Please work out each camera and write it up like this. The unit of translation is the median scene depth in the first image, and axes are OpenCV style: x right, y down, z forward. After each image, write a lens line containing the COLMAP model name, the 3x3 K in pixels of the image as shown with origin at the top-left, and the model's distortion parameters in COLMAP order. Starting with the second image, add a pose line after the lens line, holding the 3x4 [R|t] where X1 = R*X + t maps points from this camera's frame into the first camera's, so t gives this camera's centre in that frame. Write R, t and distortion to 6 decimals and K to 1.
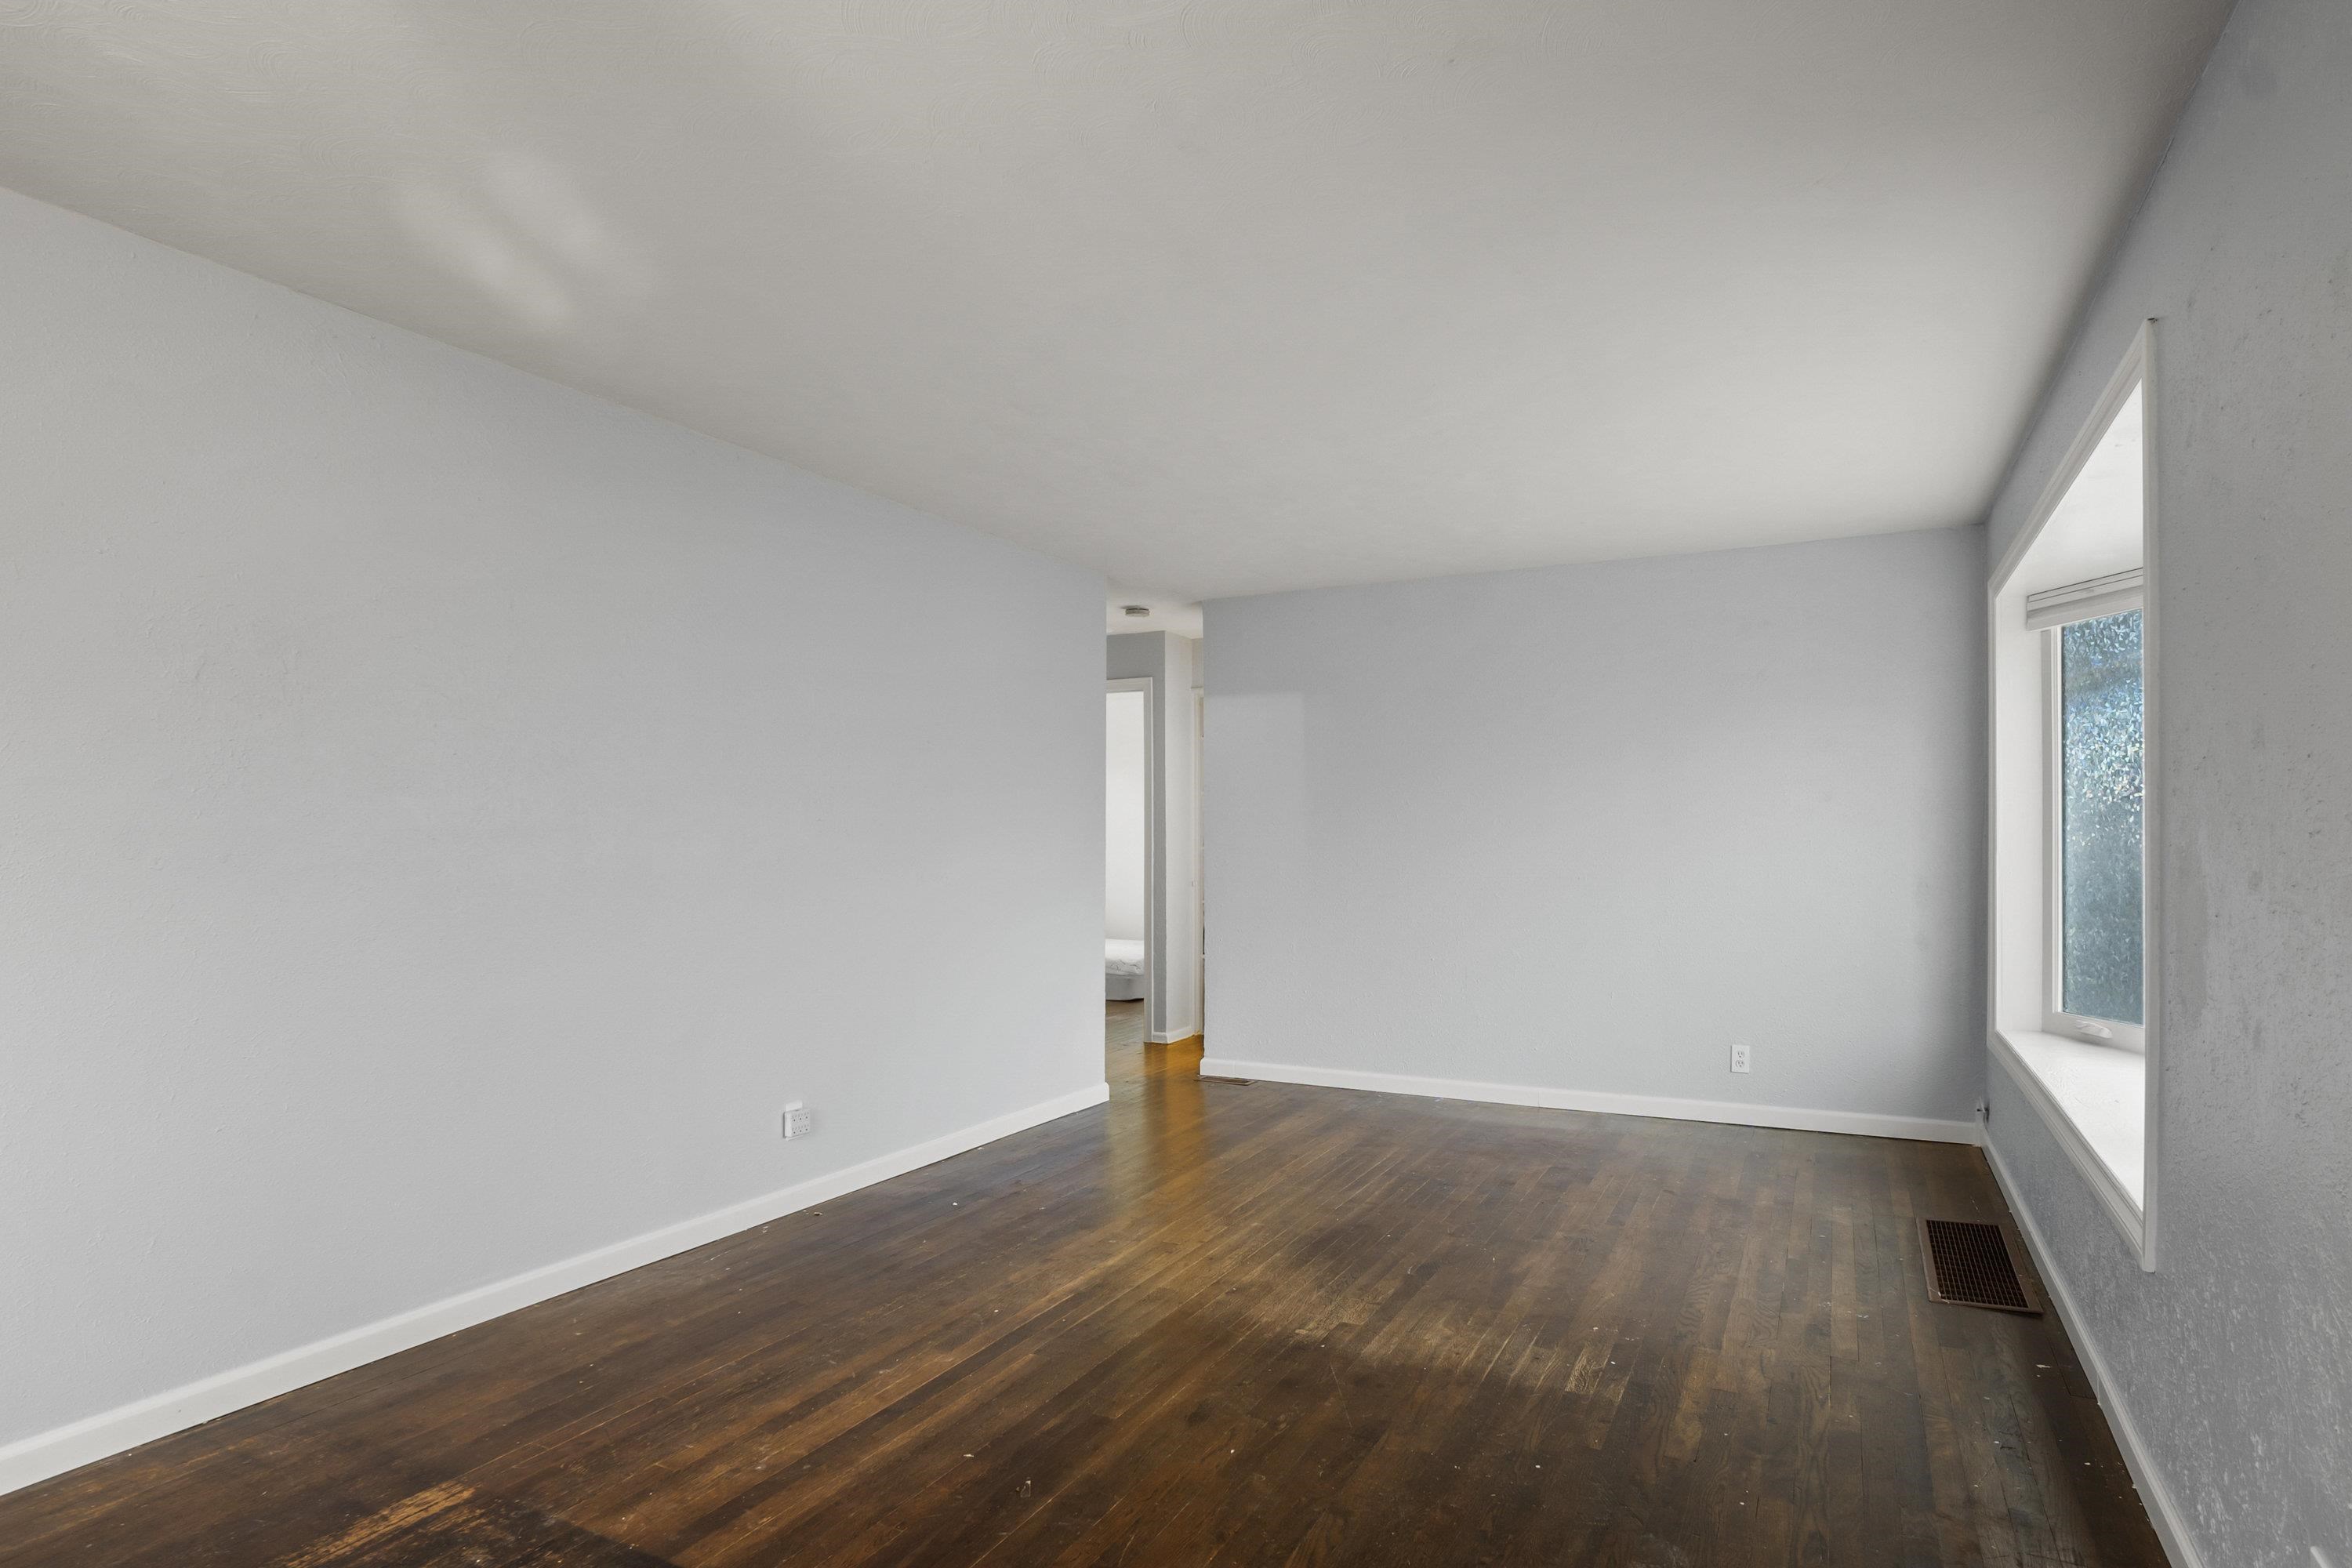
lens RADIAL K [[1230.4, 0, 1203.0], [0, 1230.4, 833.8], [0, 0, 1]] dist [-0.018781, 0.004073]
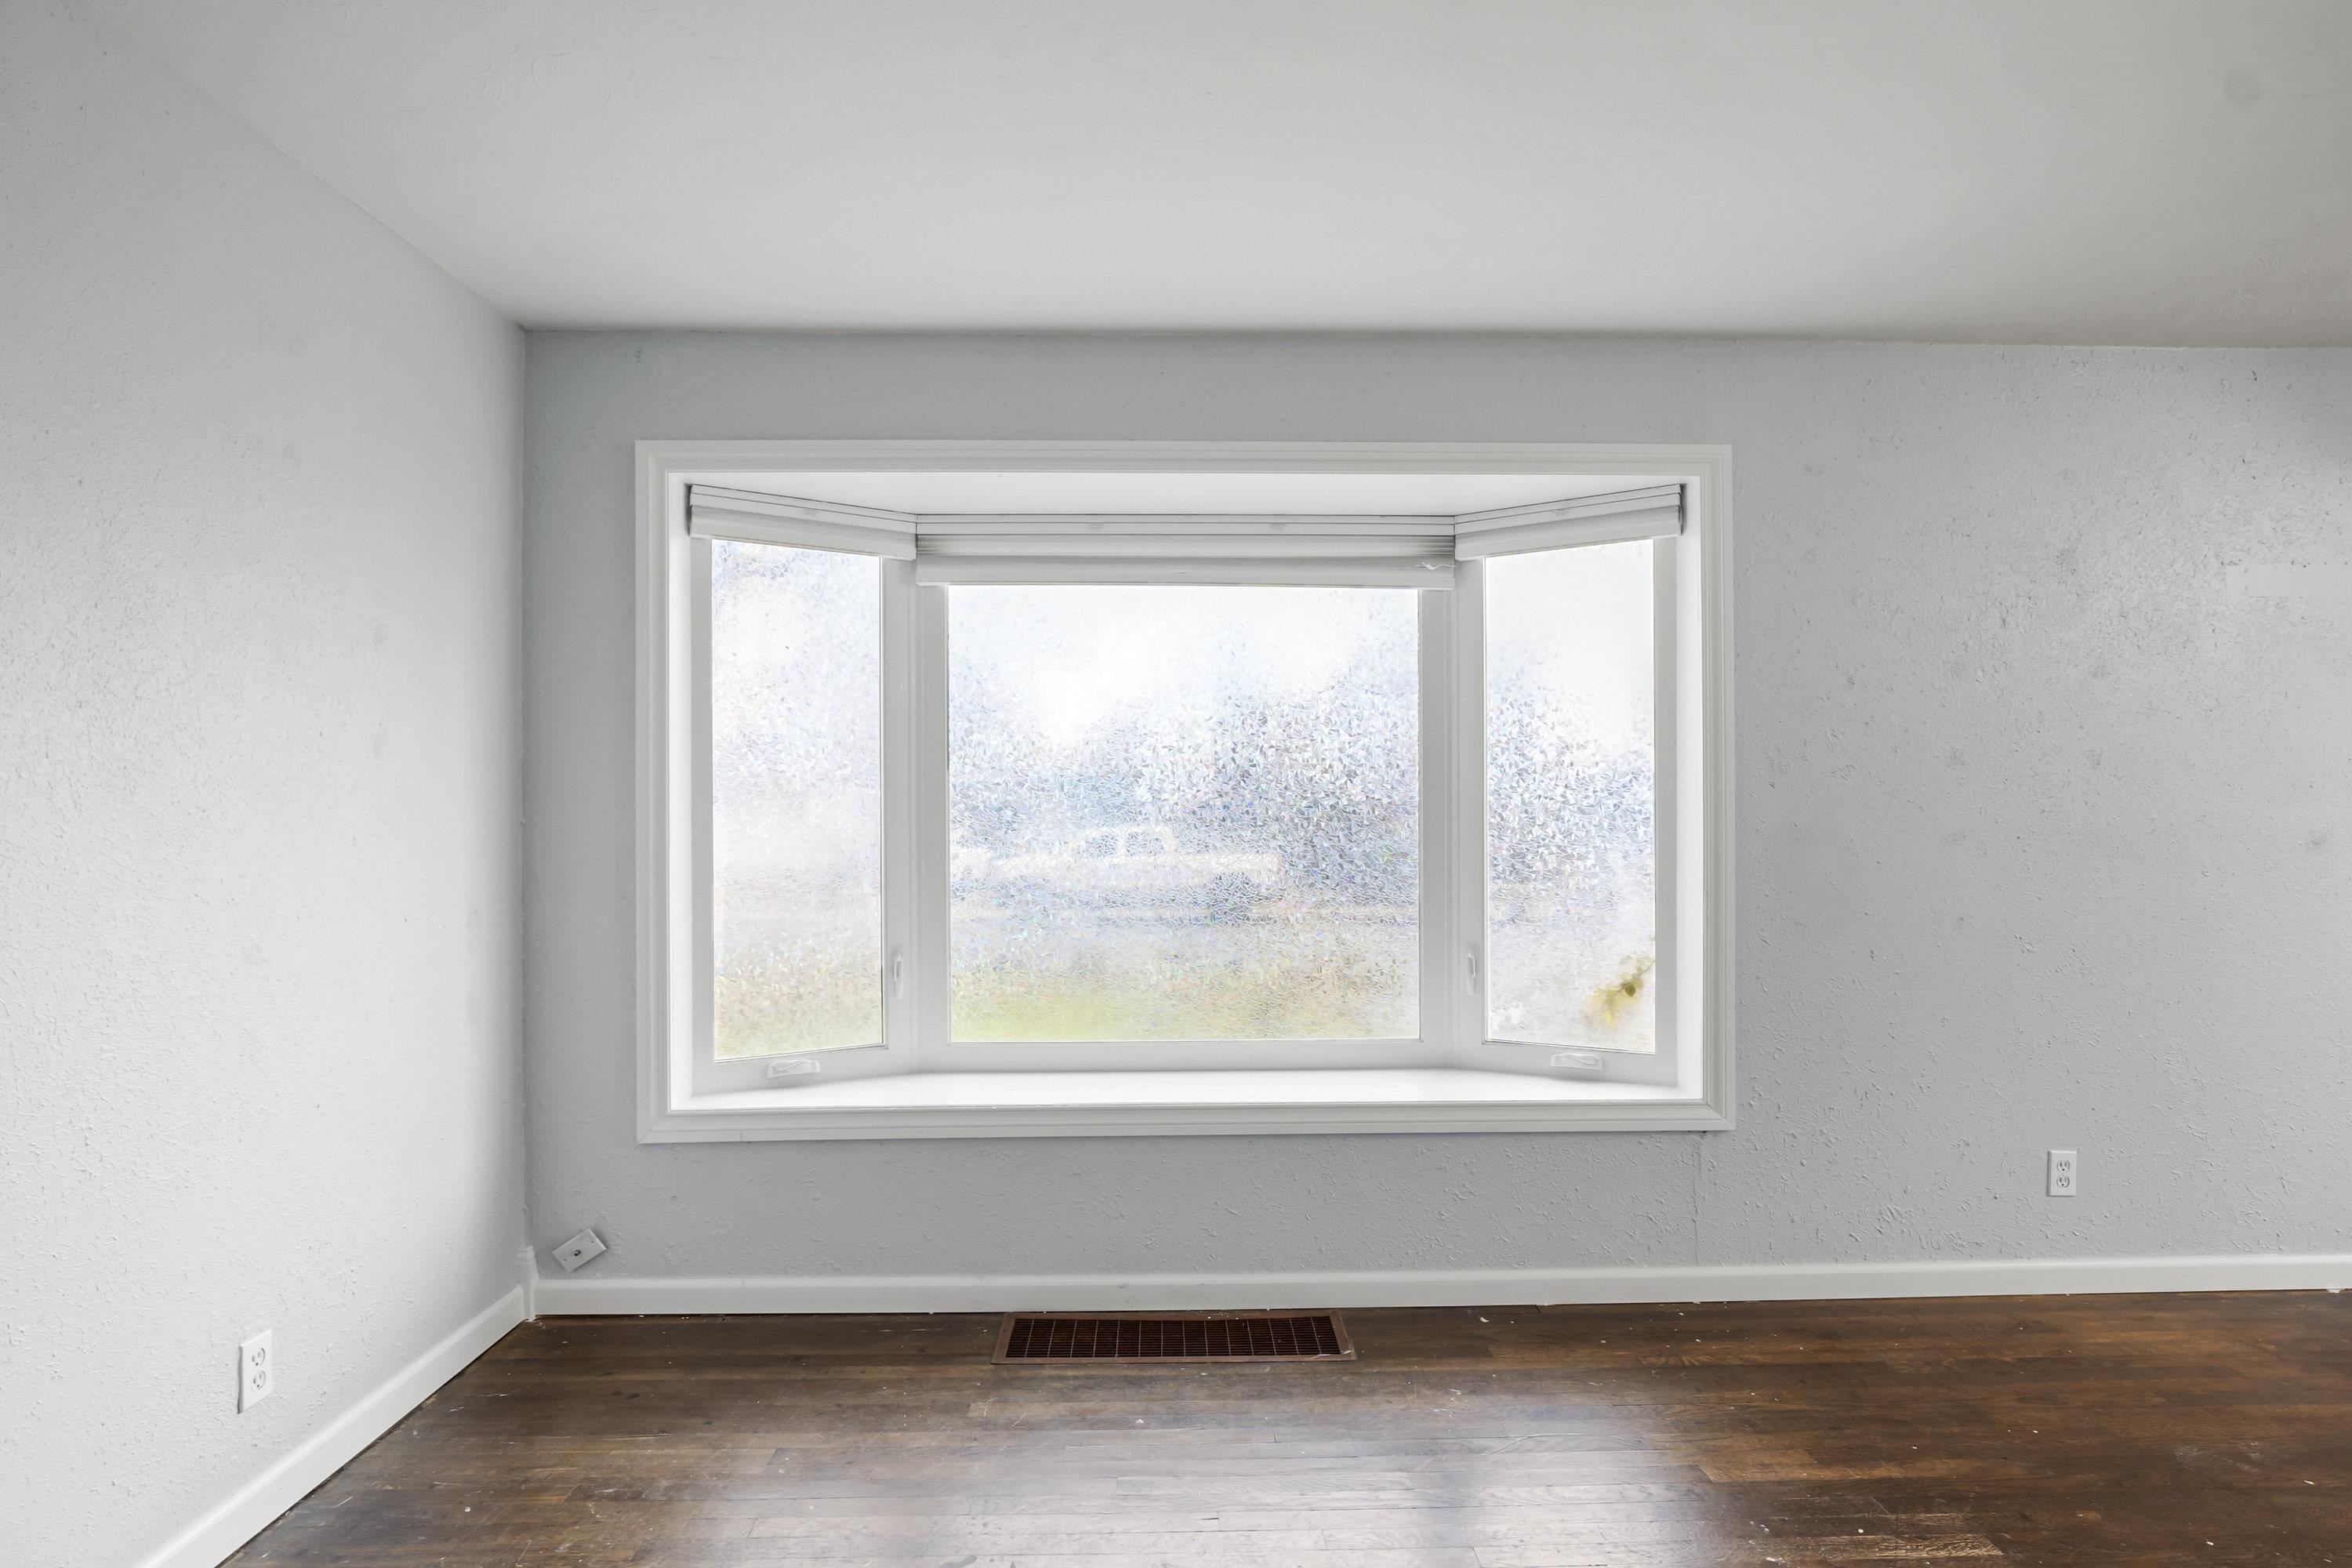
lens RADIAL K [[1230.4, 0, 1158.8], [0, 1230.4, 785.5], [0, 0, 1]] dist [-0.018781, 0.004073]
pose [[-0.452851, 0.021594, 0.891325, -0.129022], [0.007479, 0.999763, -0.020421, -0.007734], [-0.891555, -0.002581, -0.452905, 1.575153]]
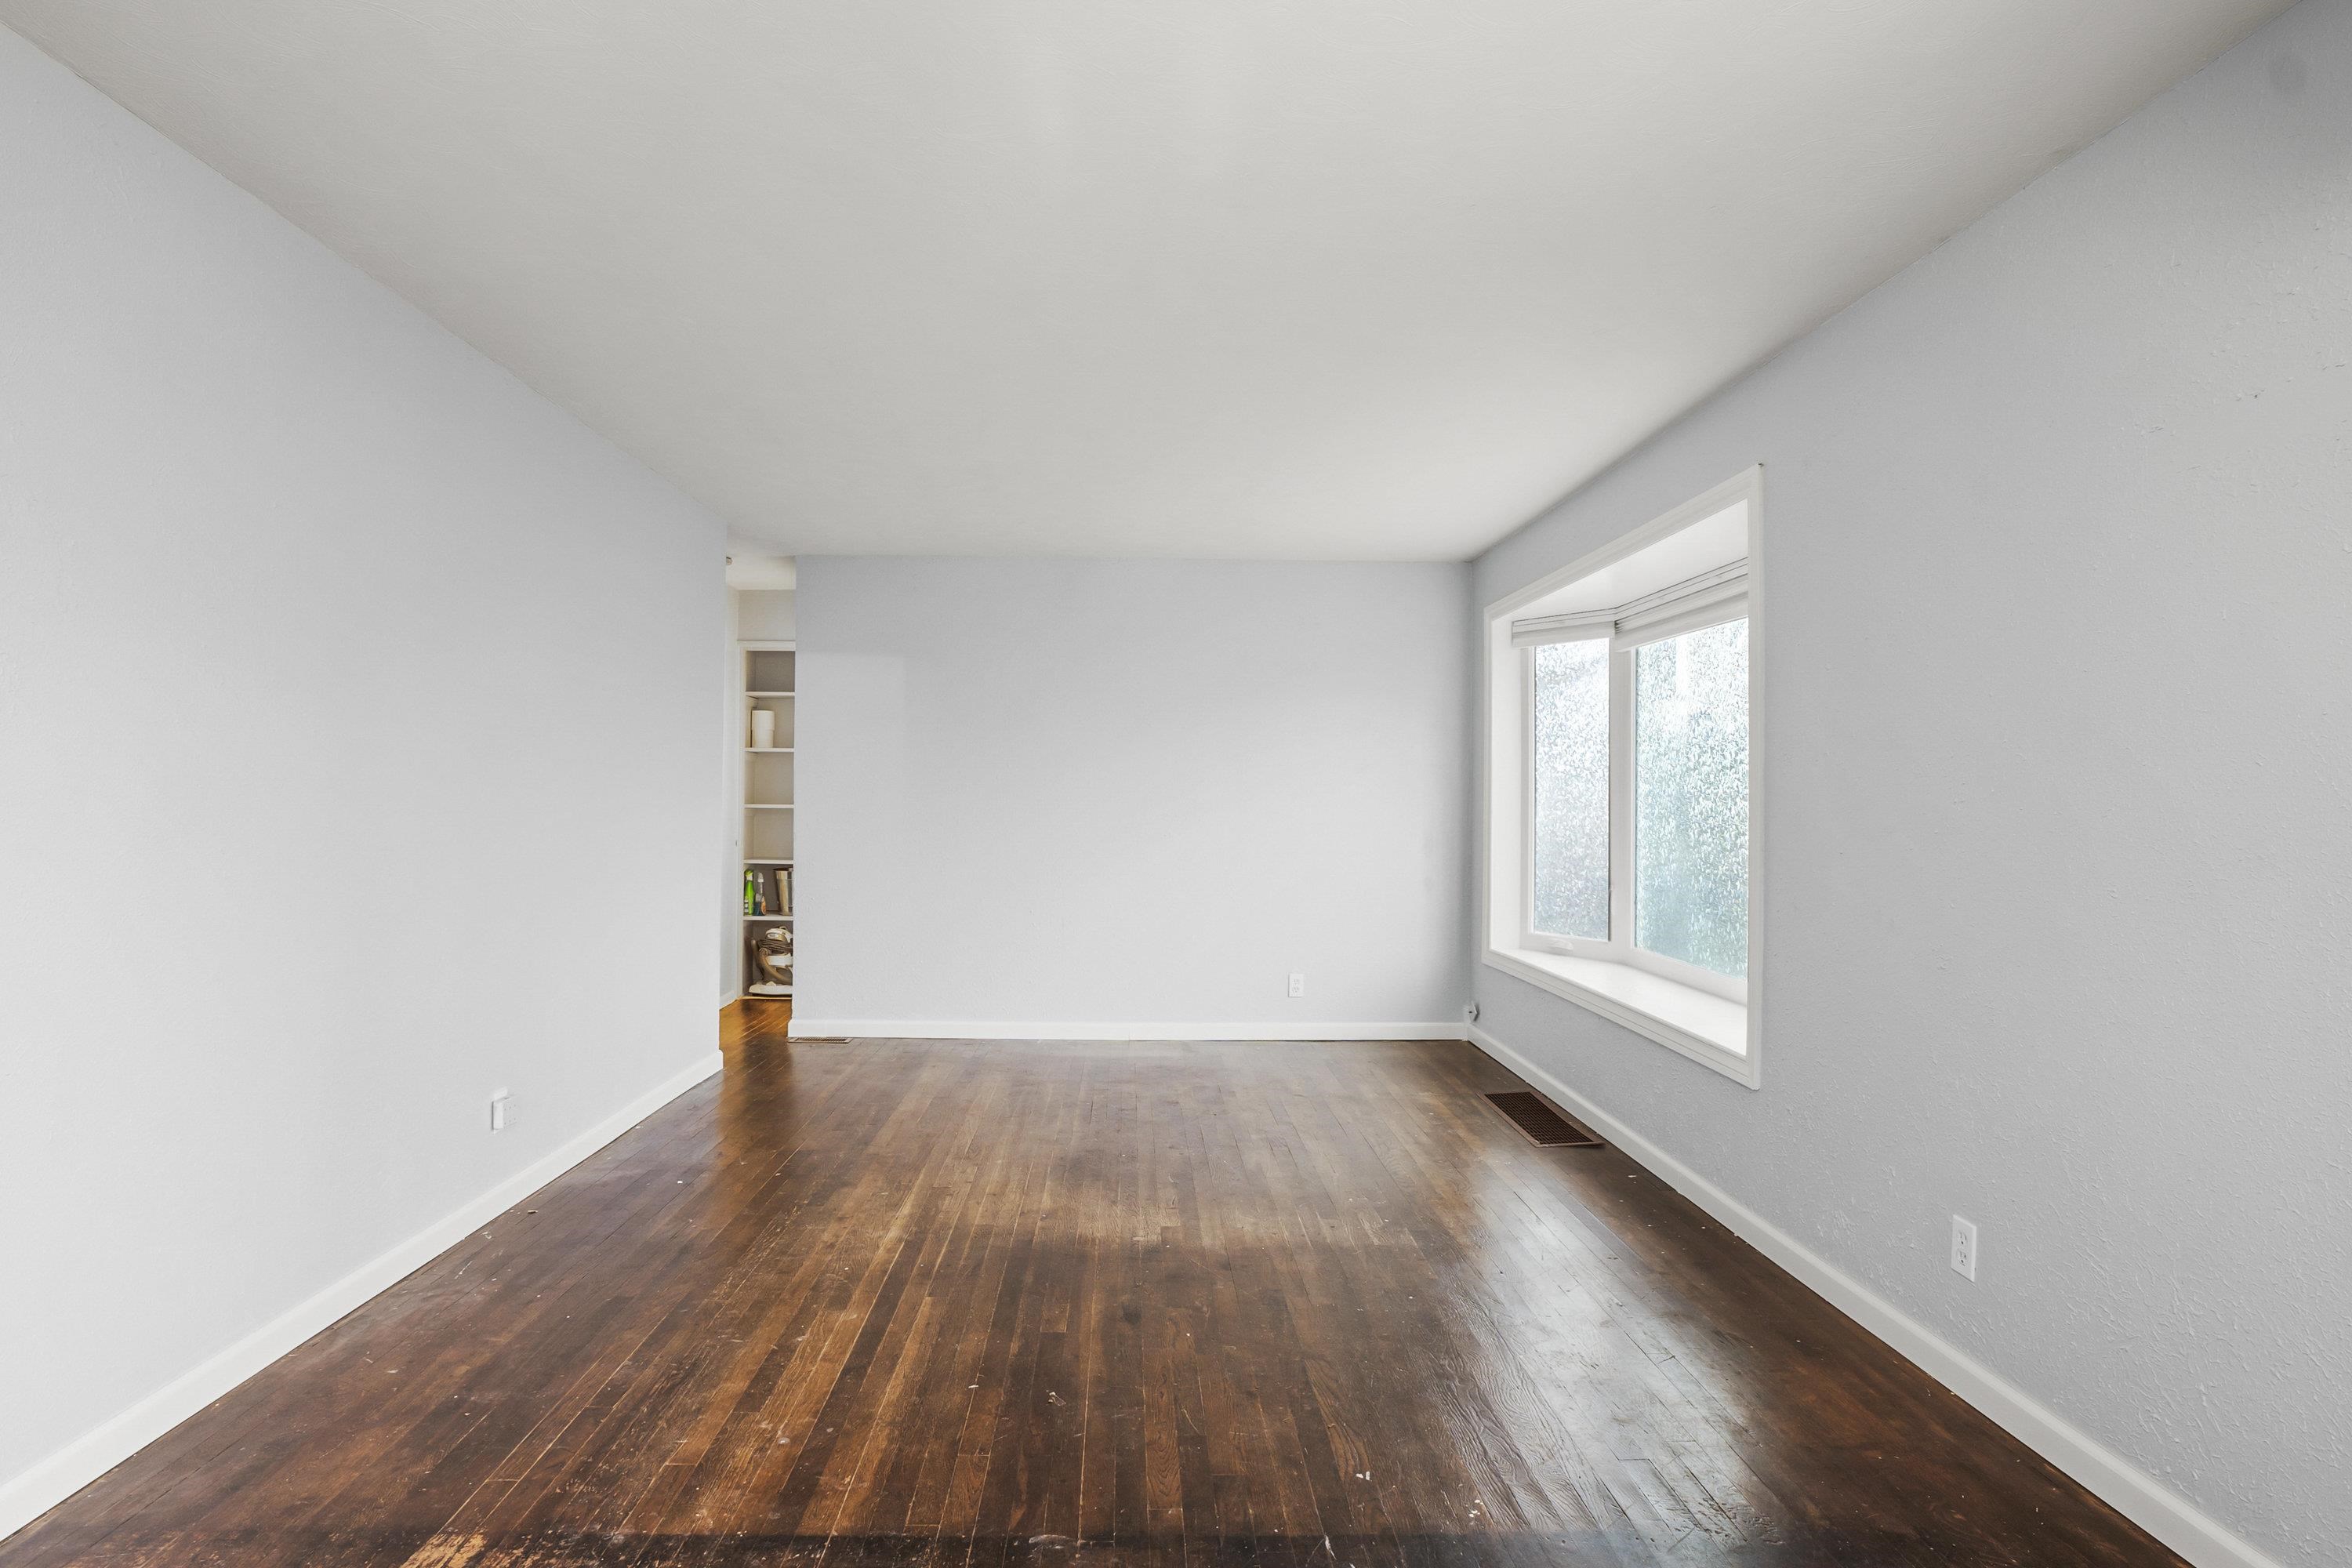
lens RADIAL K [[1230.4, 0, 1159.8], [0, 1230.4, 785.9], [0, 0, 1]] dist [-0.018781, 0.004073]
pose [[0.882052, 0.017162, 0.470839, -0.429057], [-0.014624, 0.999852, -0.009047, 0.002543], [-0.470925, 0.001095, 0.882173, 0.002446]]
